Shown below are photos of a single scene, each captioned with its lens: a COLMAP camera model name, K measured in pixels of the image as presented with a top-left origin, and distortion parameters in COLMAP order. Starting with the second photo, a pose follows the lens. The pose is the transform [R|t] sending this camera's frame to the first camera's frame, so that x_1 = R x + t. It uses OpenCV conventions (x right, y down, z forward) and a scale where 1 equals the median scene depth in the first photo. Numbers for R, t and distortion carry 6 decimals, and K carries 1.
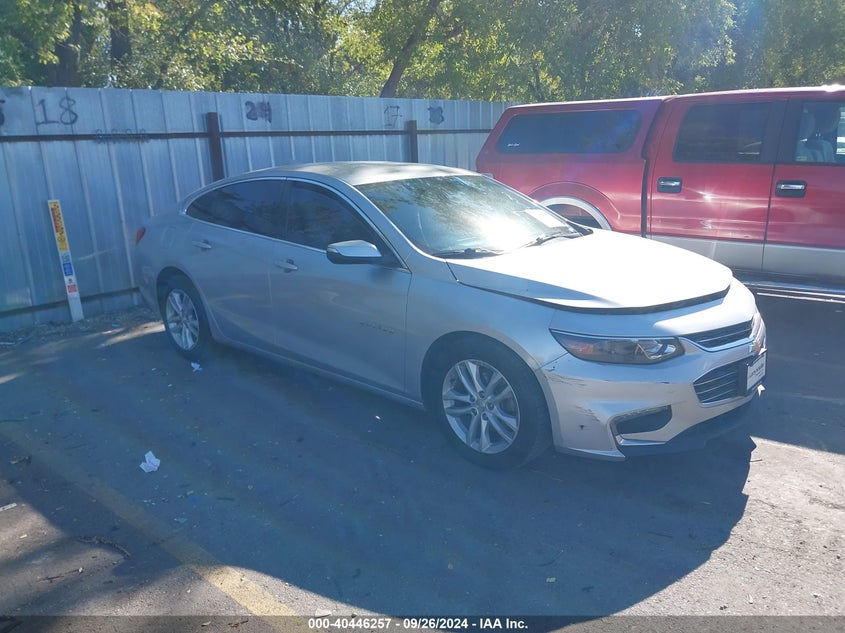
lens RADIAL K [[630.7, 0, 422.5], [0, 630.7, 316.5], [0, 0, 1]] dist [-0.007941, -0.002350]
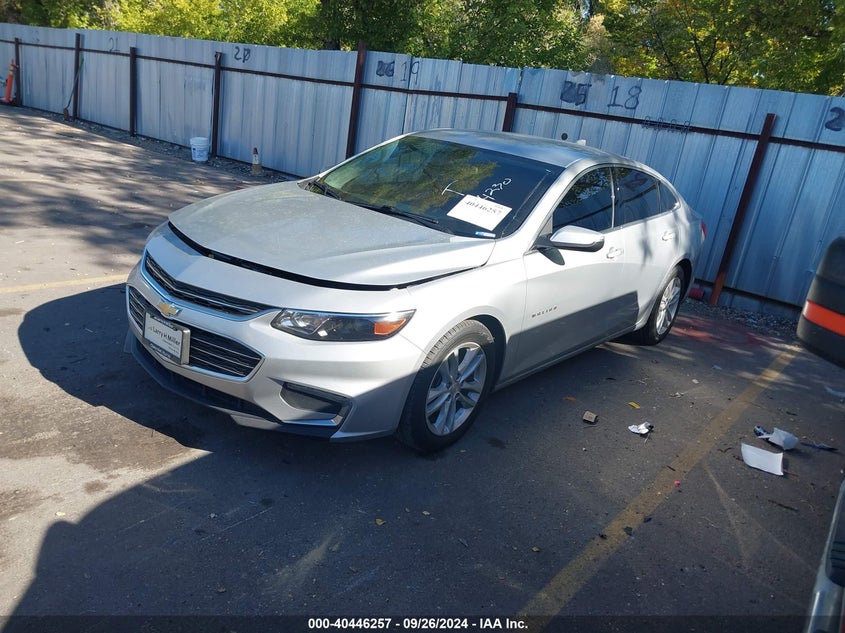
lens RADIAL K [[630.7, 0, 422.5], [0, 630.7, 316.5], [0, 0, 1]] dist [-0.007941, -0.002350]
pose [[0.102052, 0.360438, -0.927184, 0.660692], [-0.399866, 0.868299, 0.293535, -0.166560], [0.910874, 0.340794, 0.232739, 0.529721]]
